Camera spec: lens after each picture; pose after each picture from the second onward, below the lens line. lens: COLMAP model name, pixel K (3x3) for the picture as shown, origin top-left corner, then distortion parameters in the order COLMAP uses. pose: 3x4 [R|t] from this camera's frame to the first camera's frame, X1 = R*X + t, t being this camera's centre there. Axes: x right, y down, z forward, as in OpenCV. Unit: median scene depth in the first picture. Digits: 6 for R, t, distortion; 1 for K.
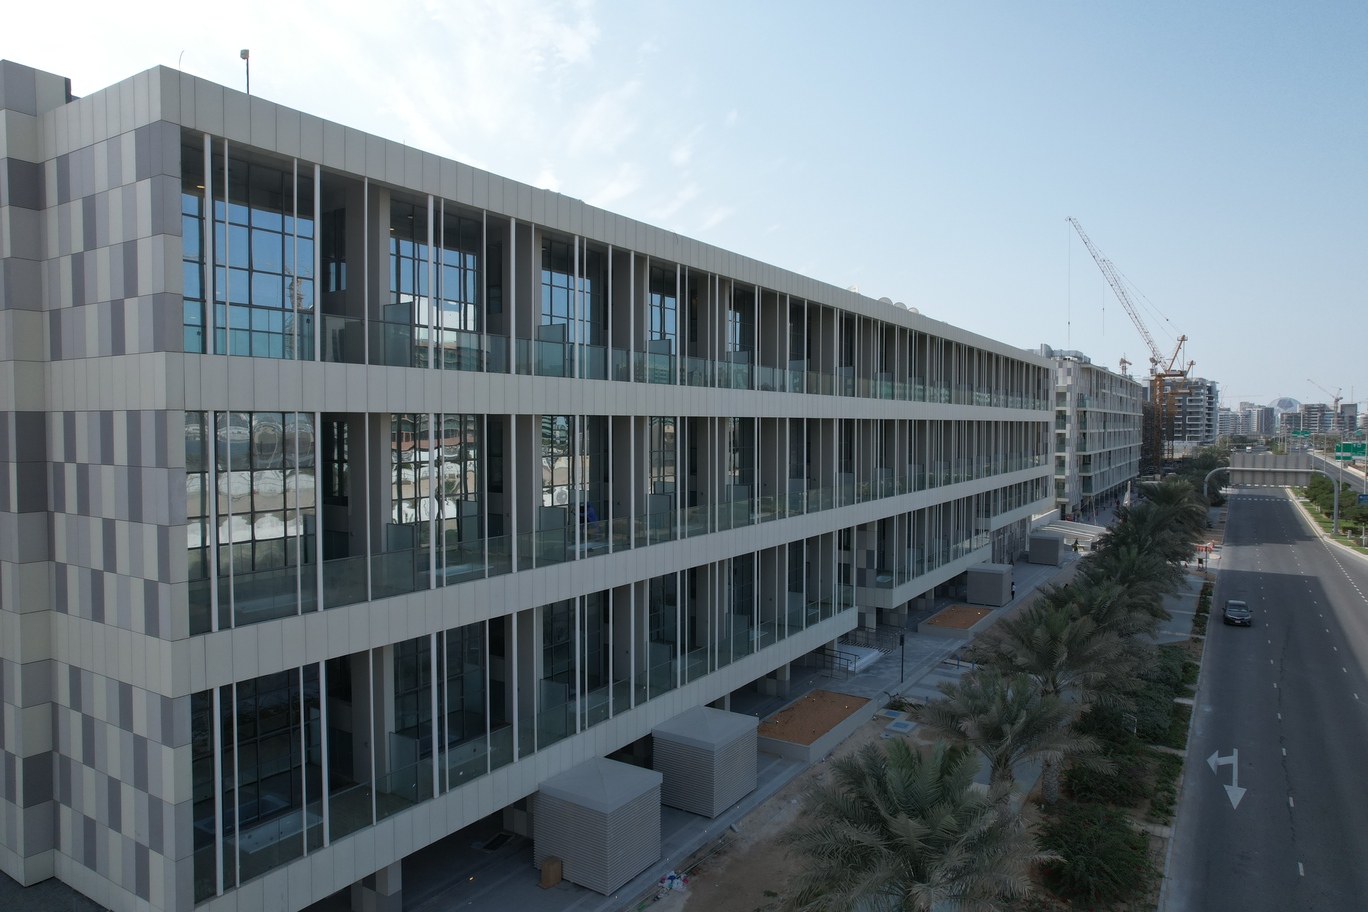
lens RADIAL K [[878.9, 0, 692.8], [0, 878.9, 452.9], [0, 0, 1]] dist [-0.073308, 0.064018]
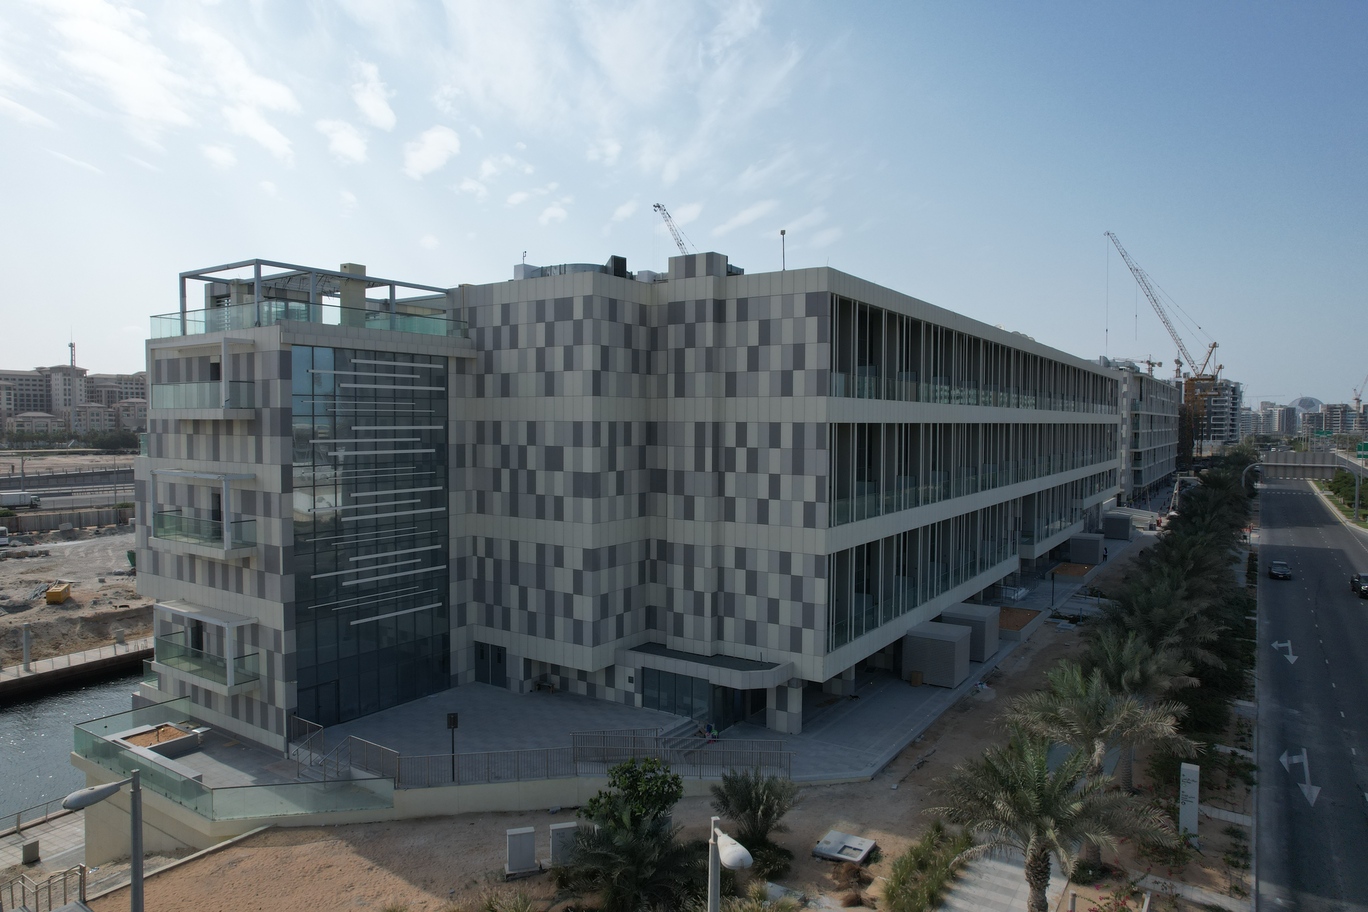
lens RADIAL K [[878.9, 0, 694.3], [0, 878.9, 451.2], [0, 0, 1]] dist [-0.073308, 0.064018]
pose [[0.999872, 0.004481, -0.015347, -0.463441], [-0.004464, 0.999989, 0.001146, 0.011028], [0.015351, -0.001077, 0.999882, -0.625770]]
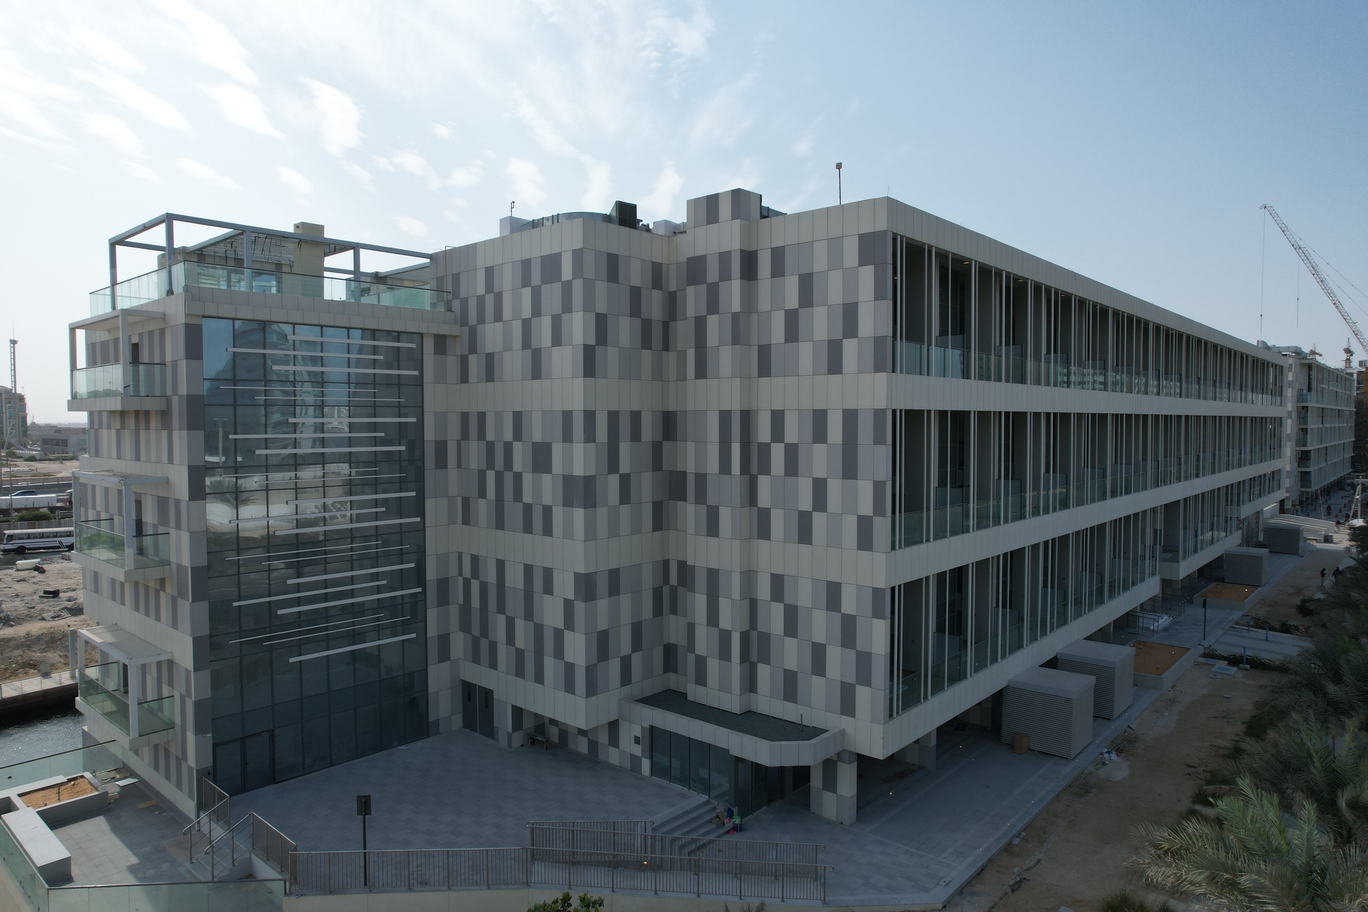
lens RADIAL K [[878.9, 0, 691.7], [0, 878.9, 452.7], [0, 0, 1]] dist [-0.073308, 0.064018]
pose [[0.988399, 0.002908, -0.151854, -0.367160], [-0.002439, 0.999992, 0.003272, 0.014470], [0.151862, -0.002864, 0.988398, -0.341610]]
